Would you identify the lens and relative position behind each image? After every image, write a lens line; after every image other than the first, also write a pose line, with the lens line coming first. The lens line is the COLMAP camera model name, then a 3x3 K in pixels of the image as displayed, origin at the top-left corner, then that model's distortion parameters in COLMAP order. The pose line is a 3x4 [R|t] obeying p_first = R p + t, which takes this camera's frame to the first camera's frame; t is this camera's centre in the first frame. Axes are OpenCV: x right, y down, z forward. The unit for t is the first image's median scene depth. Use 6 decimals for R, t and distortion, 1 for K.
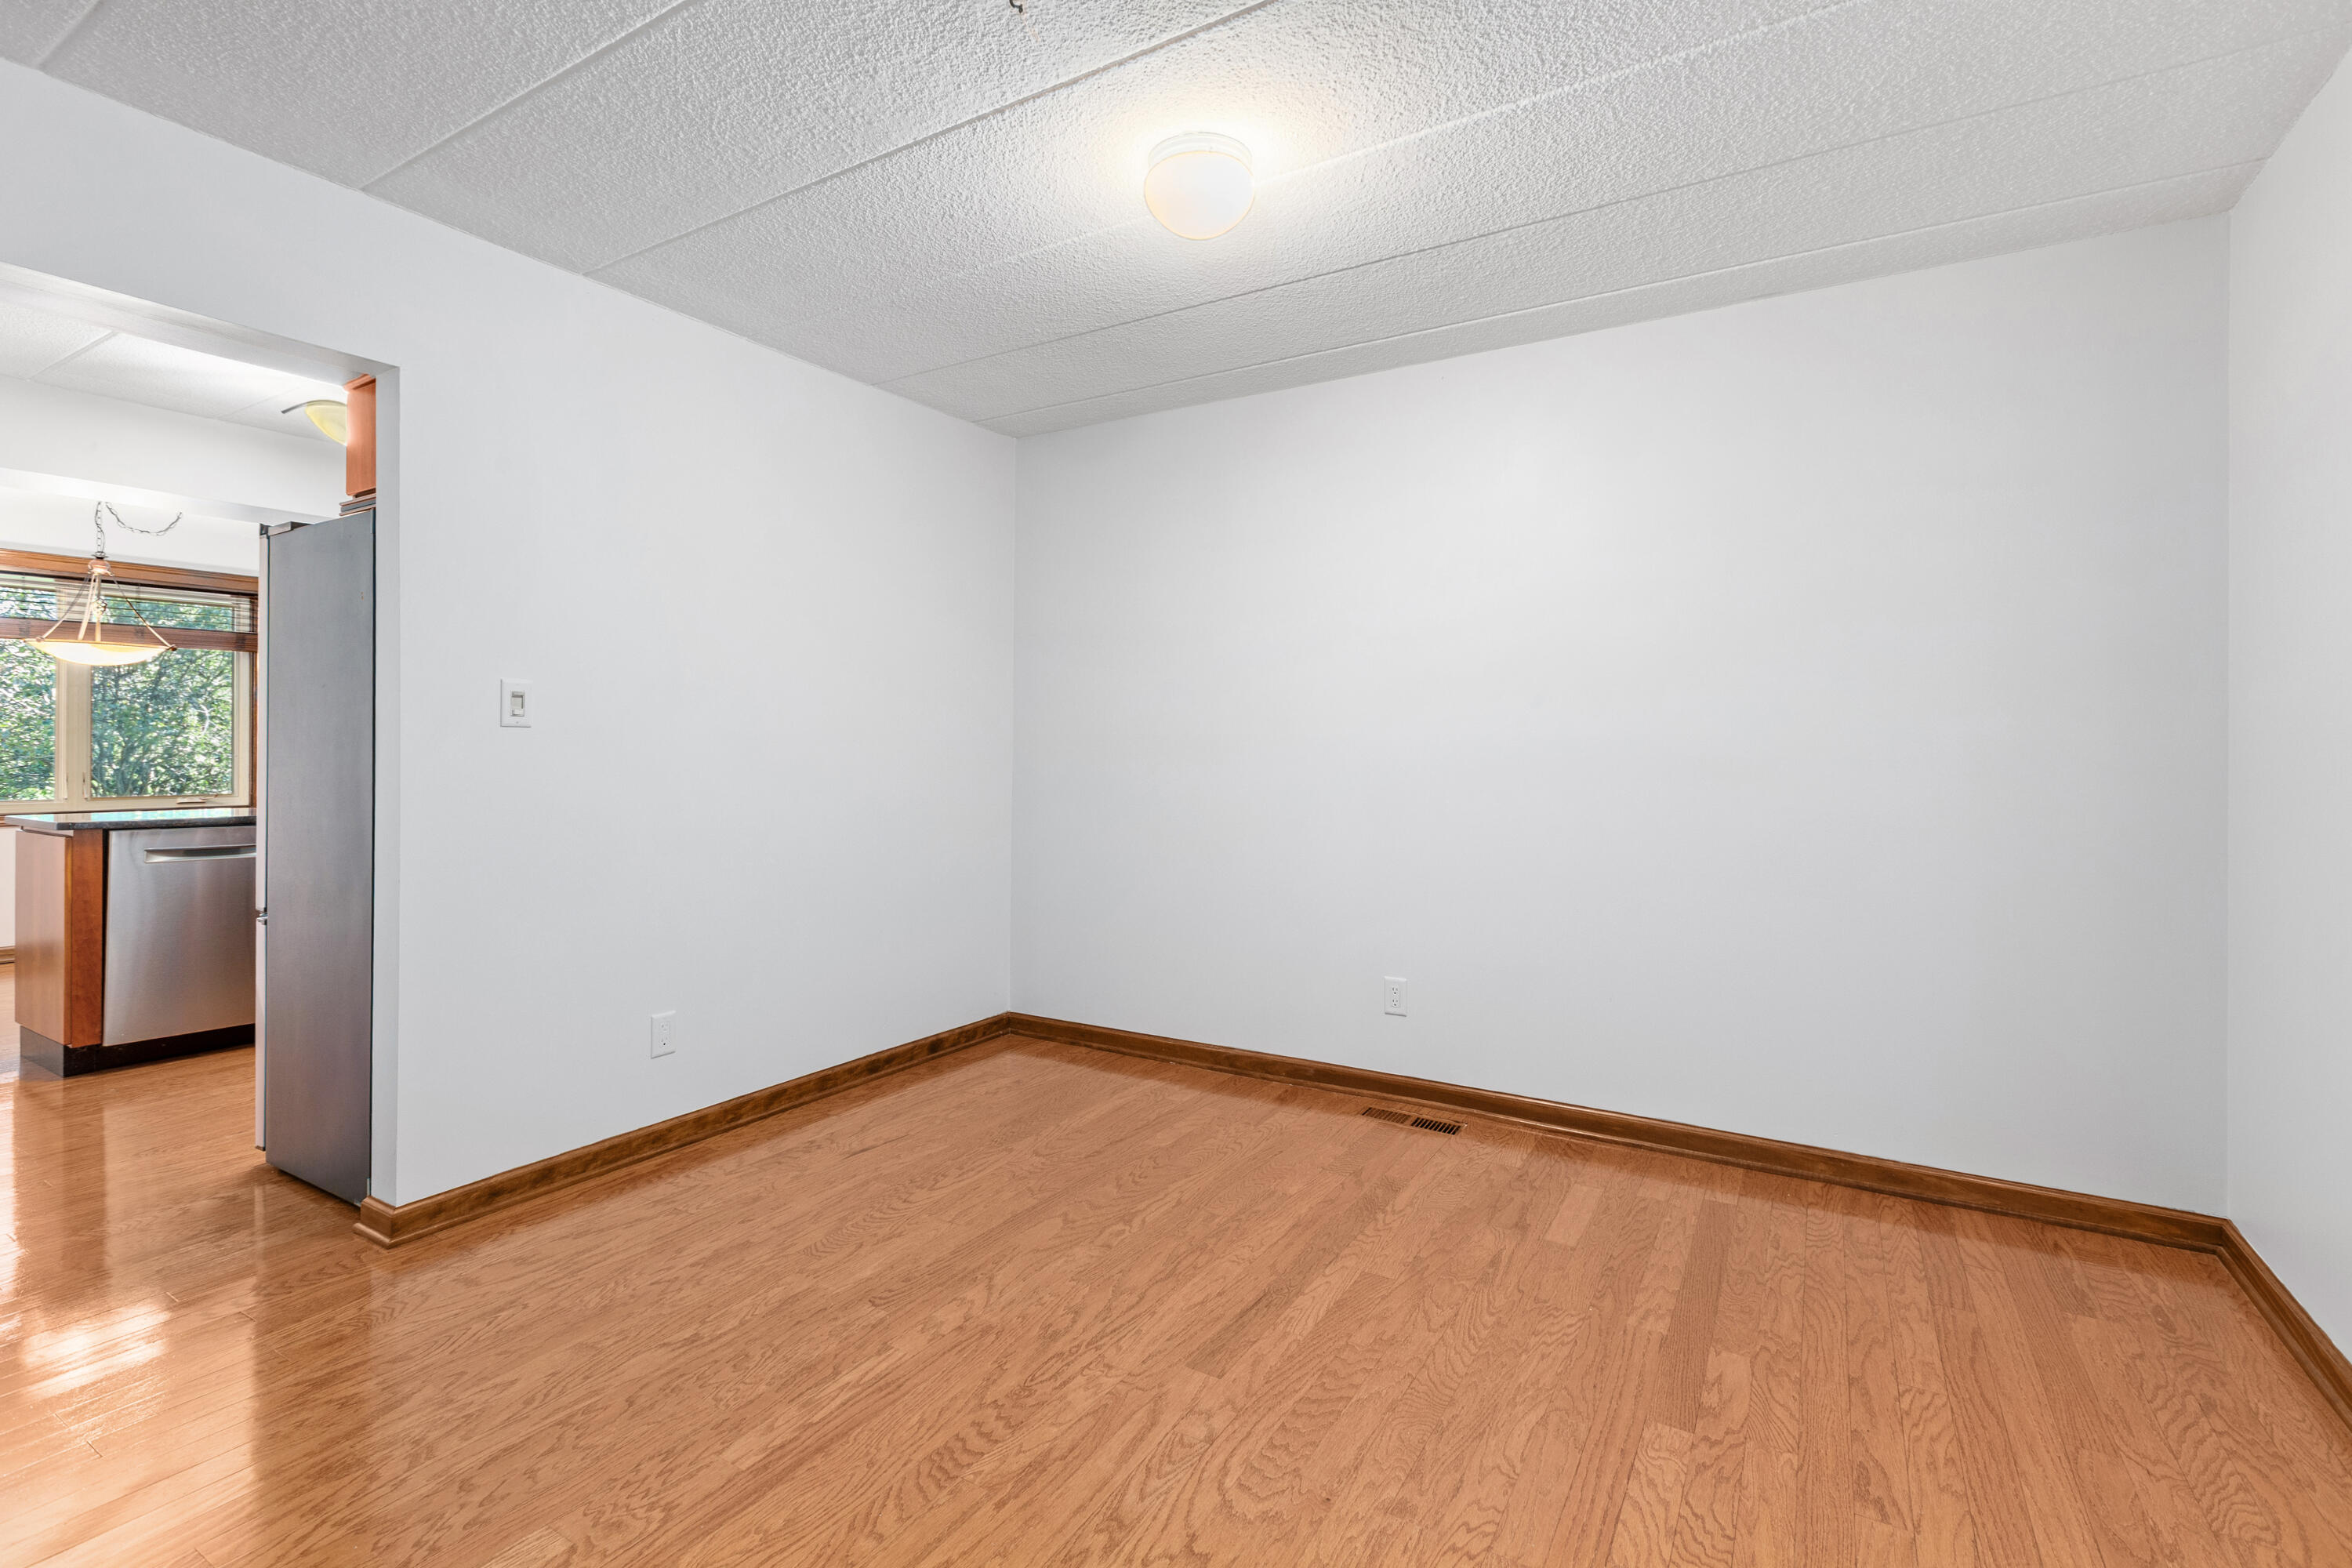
lens RADIAL K [[1070.5, 0, 1175.8], [0, 1070.5, 764.2], [0, 0, 1]] dist [0.004032, -0.001557]
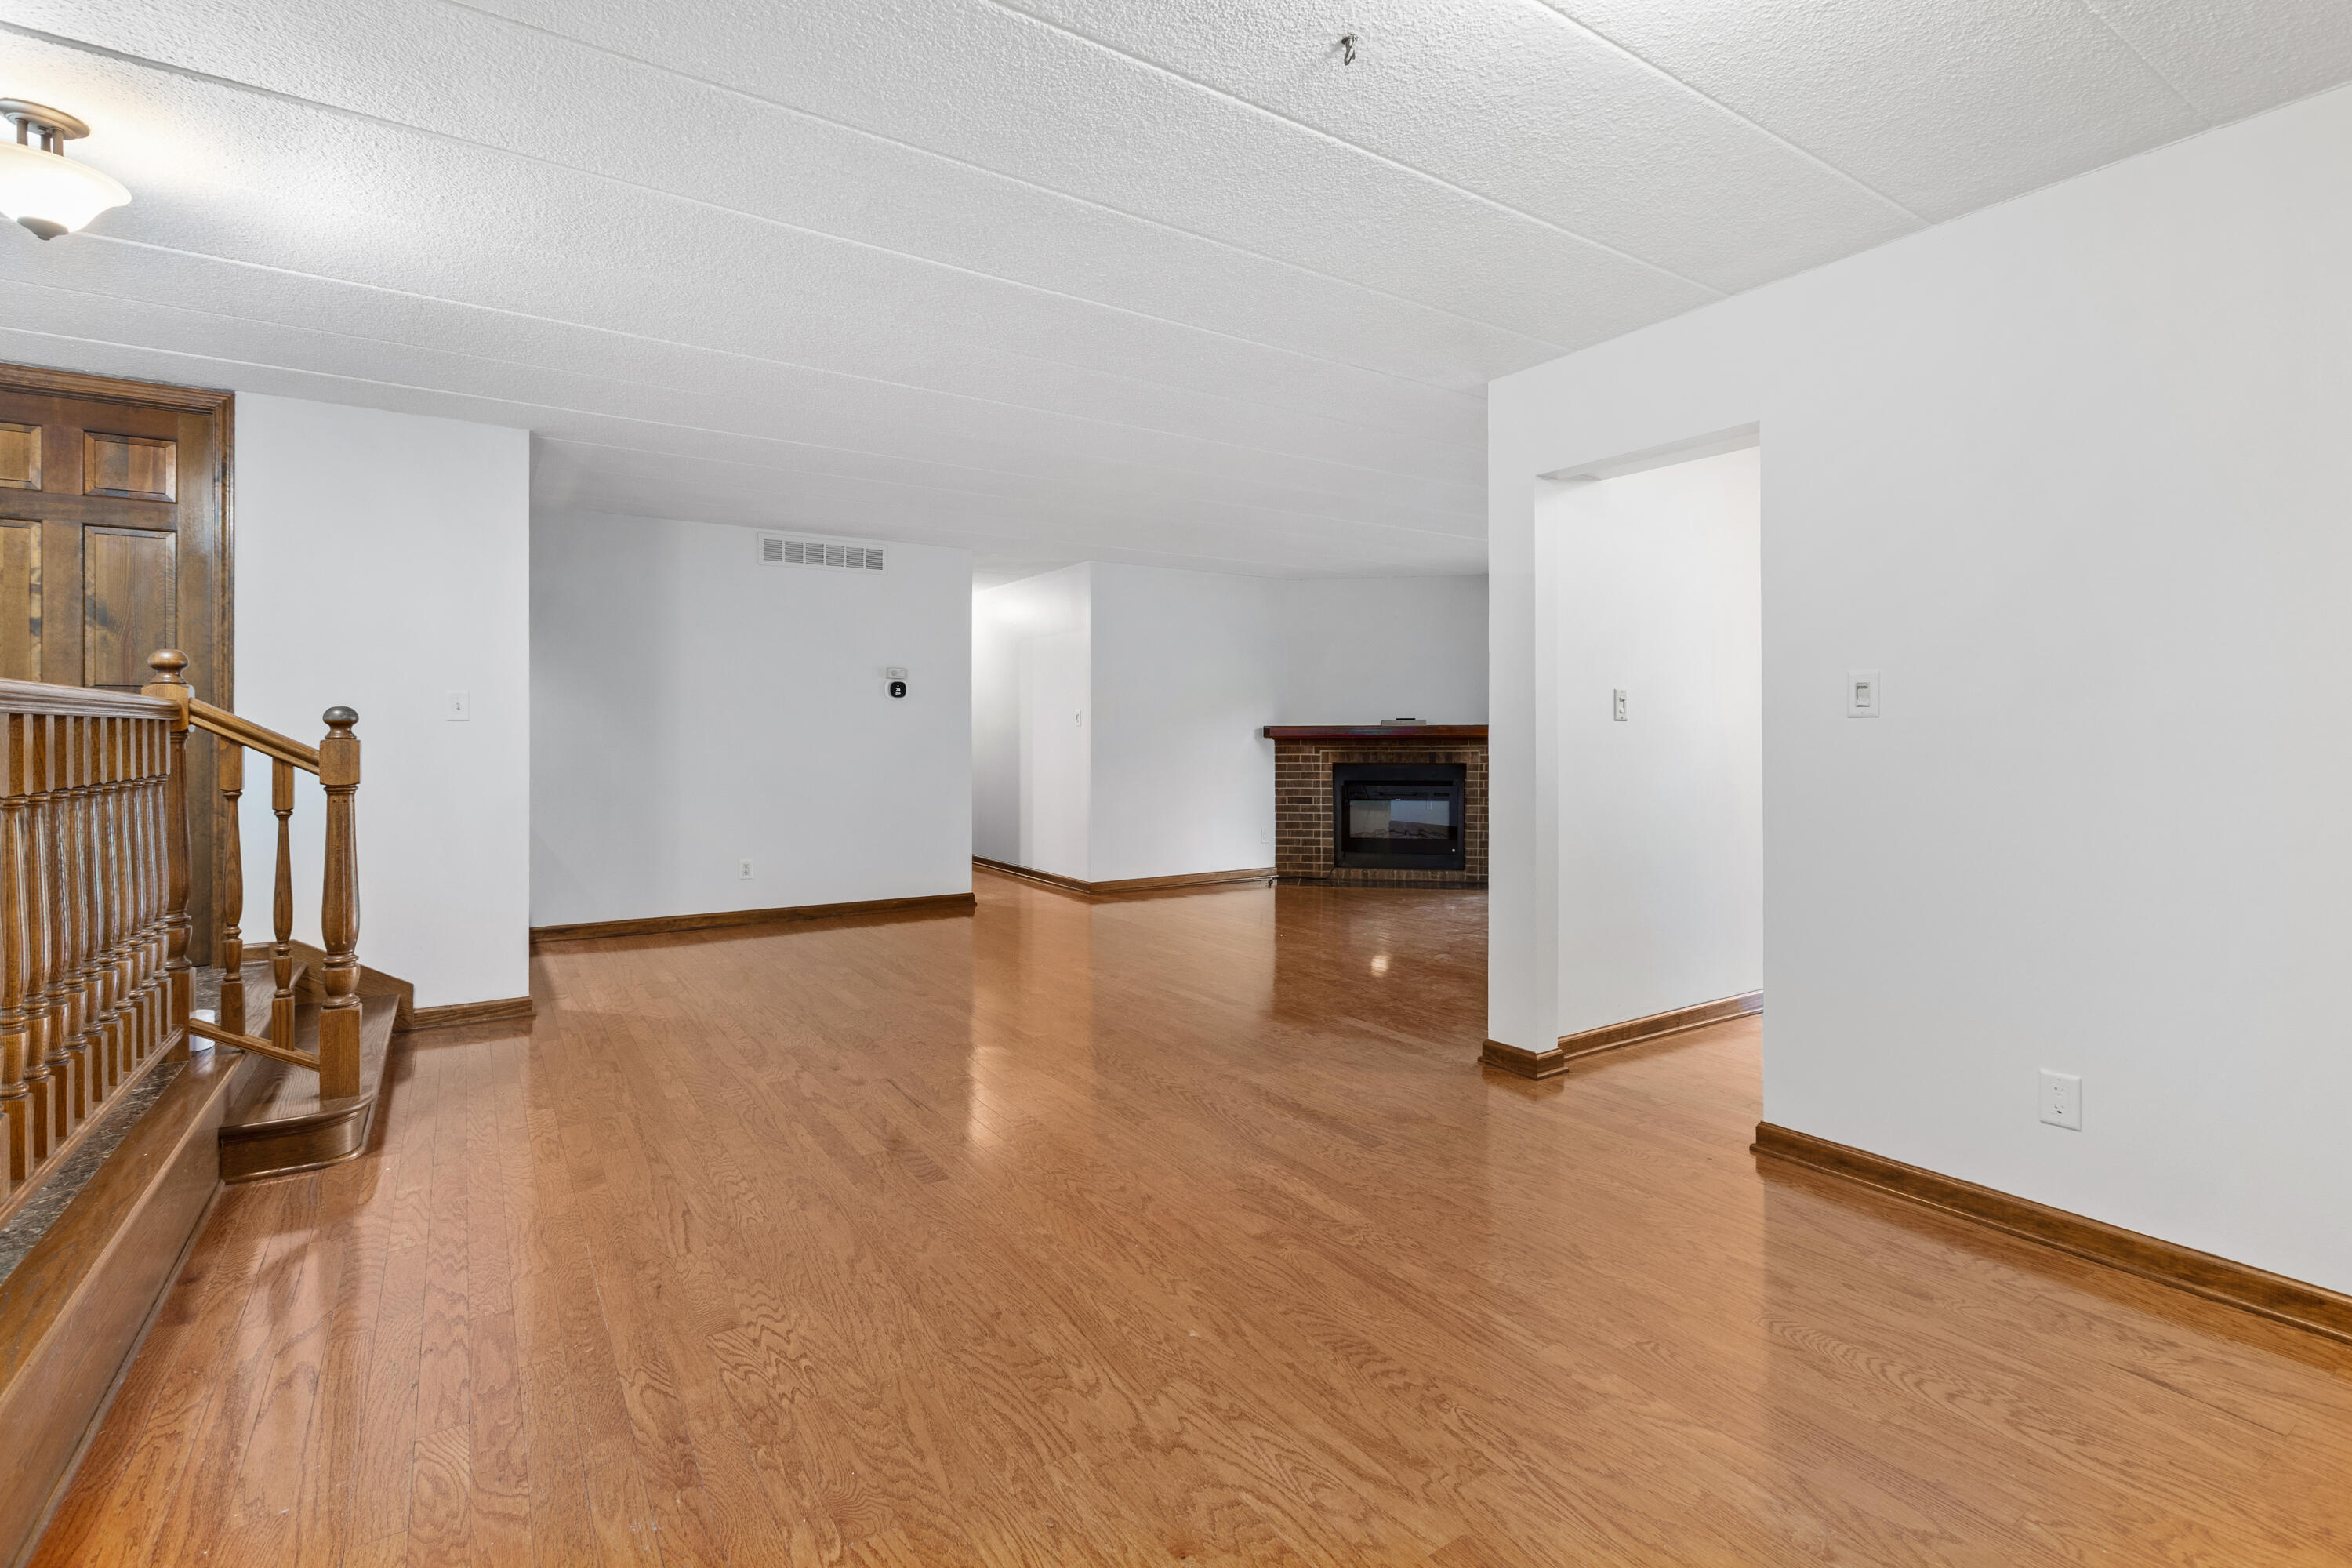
lens RADIAL K [[1070.5, 0, 1155.5], [0, 1070.5, 735.5], [0, 0, 1]] dist [0.004032, -0.001557]
pose [[-0.440691, -0.001412, -0.897658, 0.623065], [-0.016154, 0.999849, 0.006358, -0.013578], [0.897513, 0.017303, -0.440648, 0.875720]]
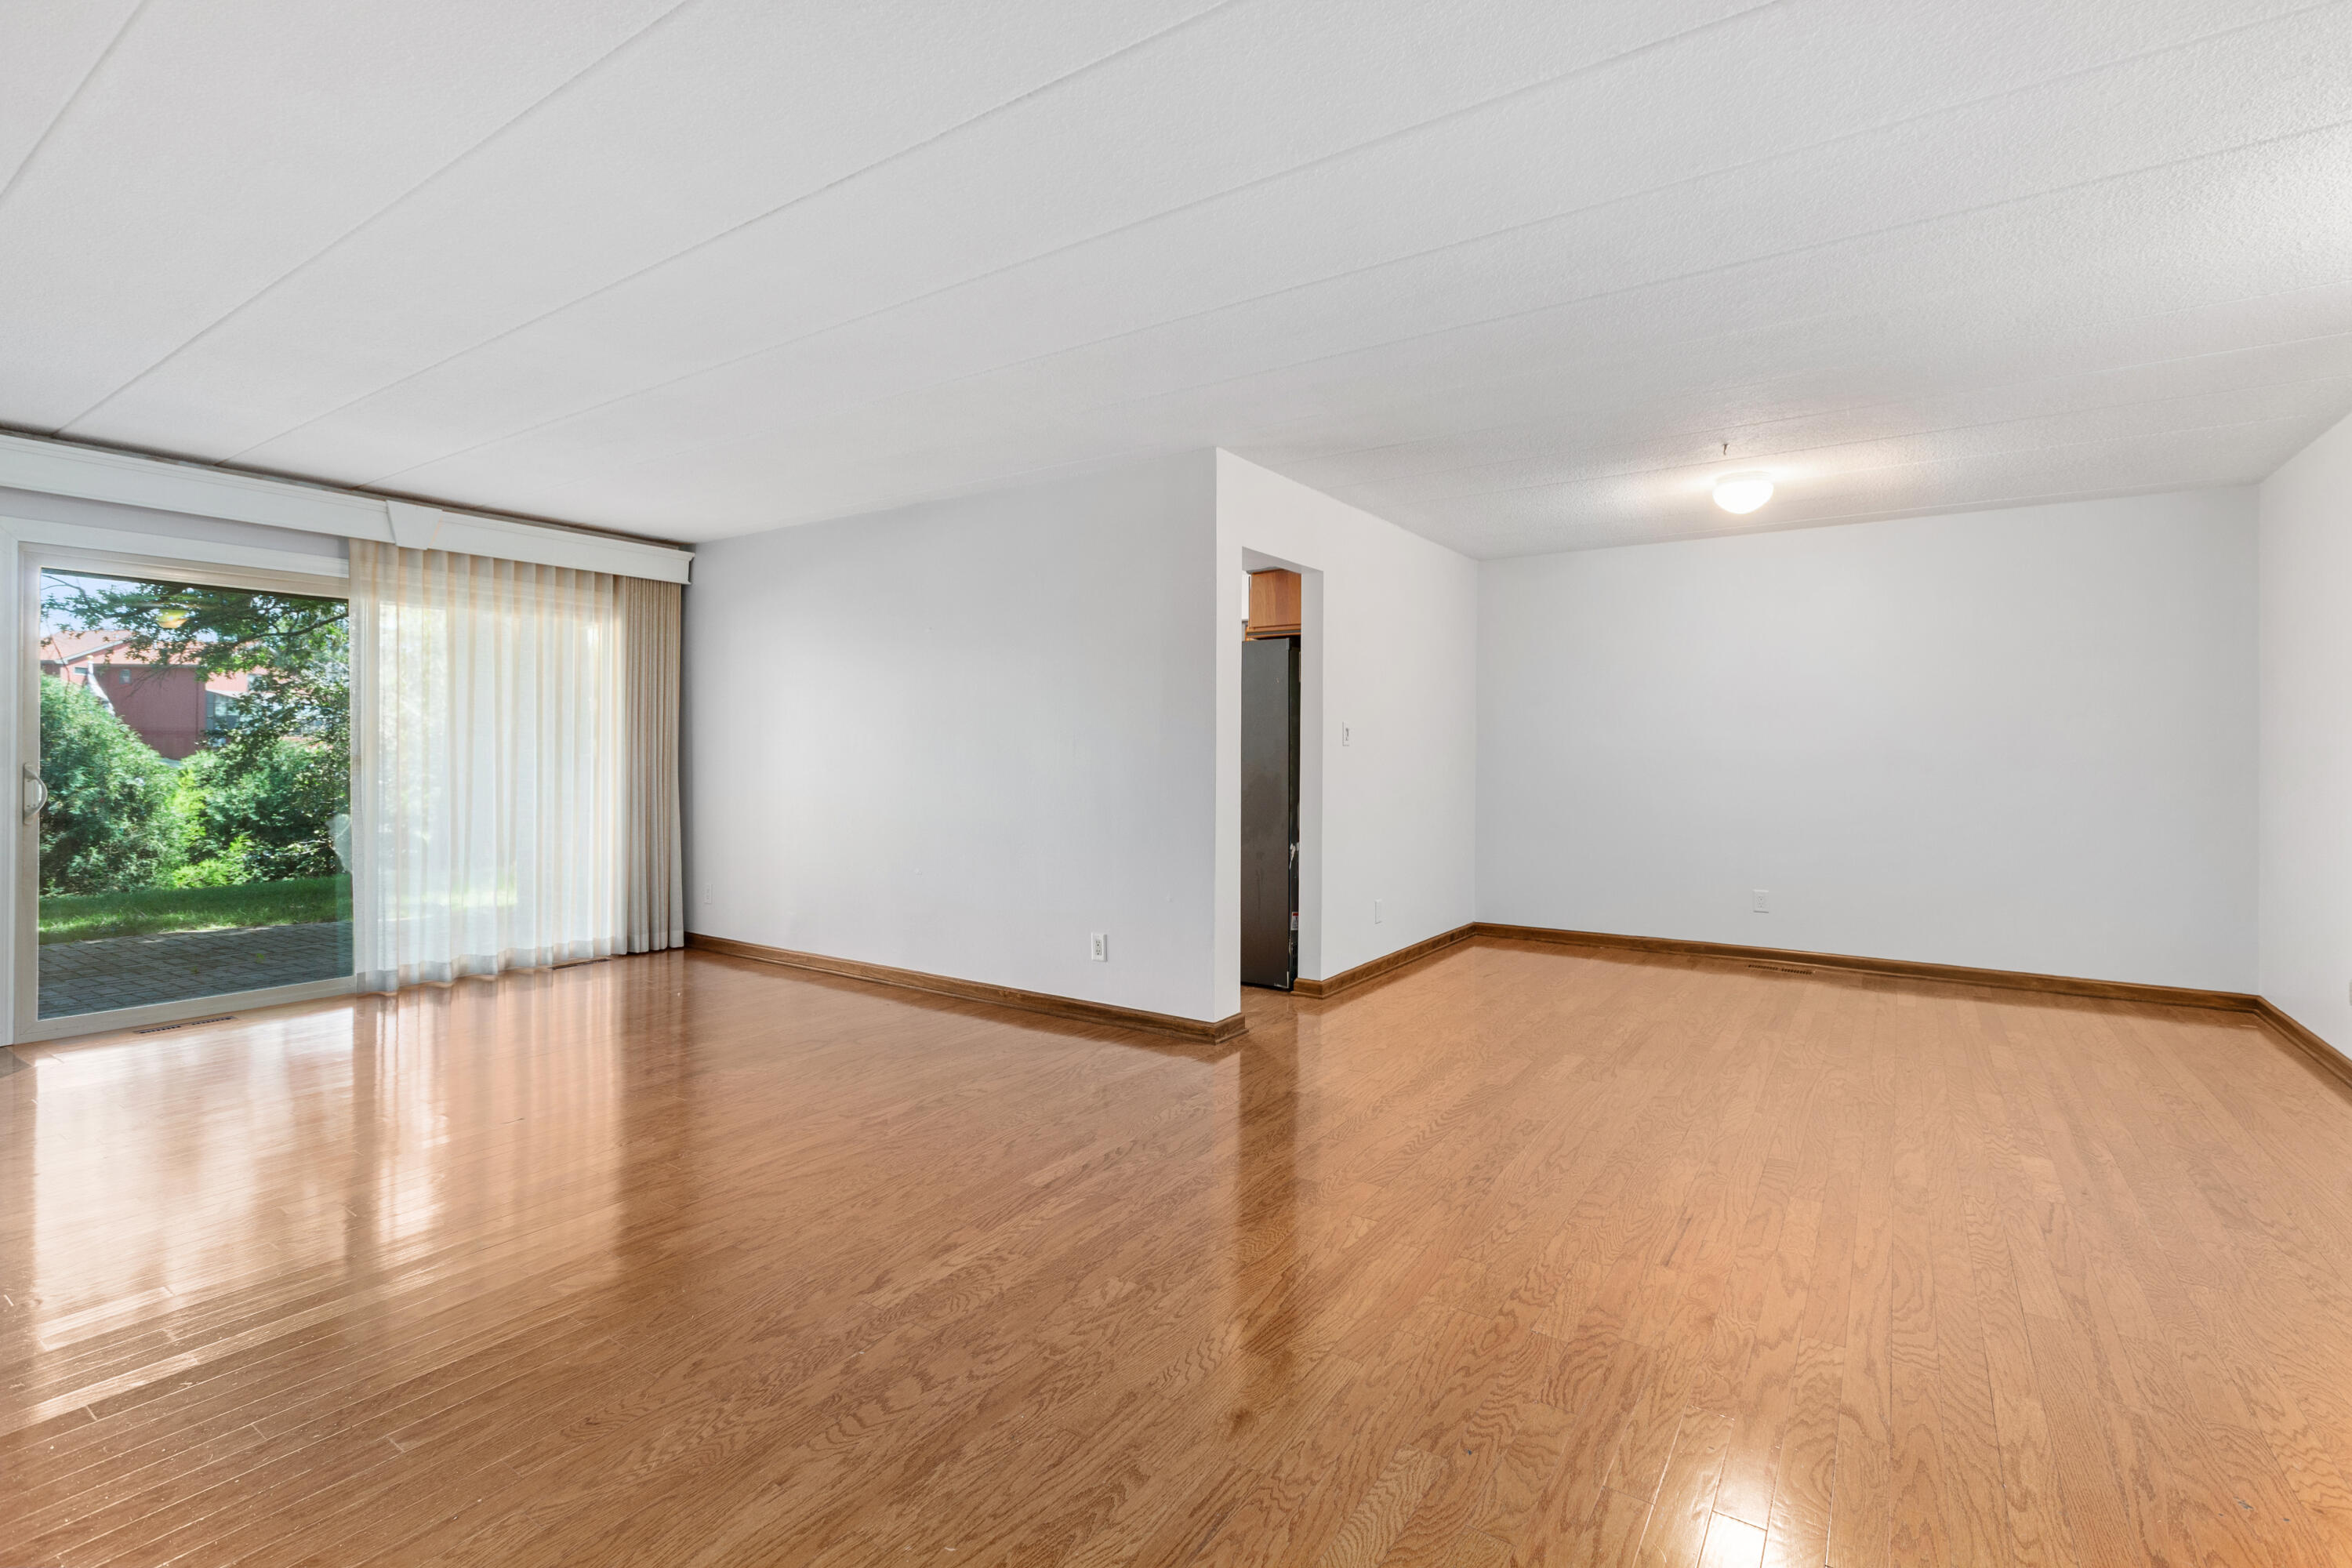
lens RADIAL K [[1070.5, 0, 1174.5], [0, 1070.5, 752.0], [0, 0, 1]] dist [0.004032, -0.001557]
pose [[0.998611, 0.000162, -0.052687, -0.866834], [-0.001019, 0.999868, -0.016235, 0.008703], [0.052678, 0.016266, 0.998479, -1.032105]]
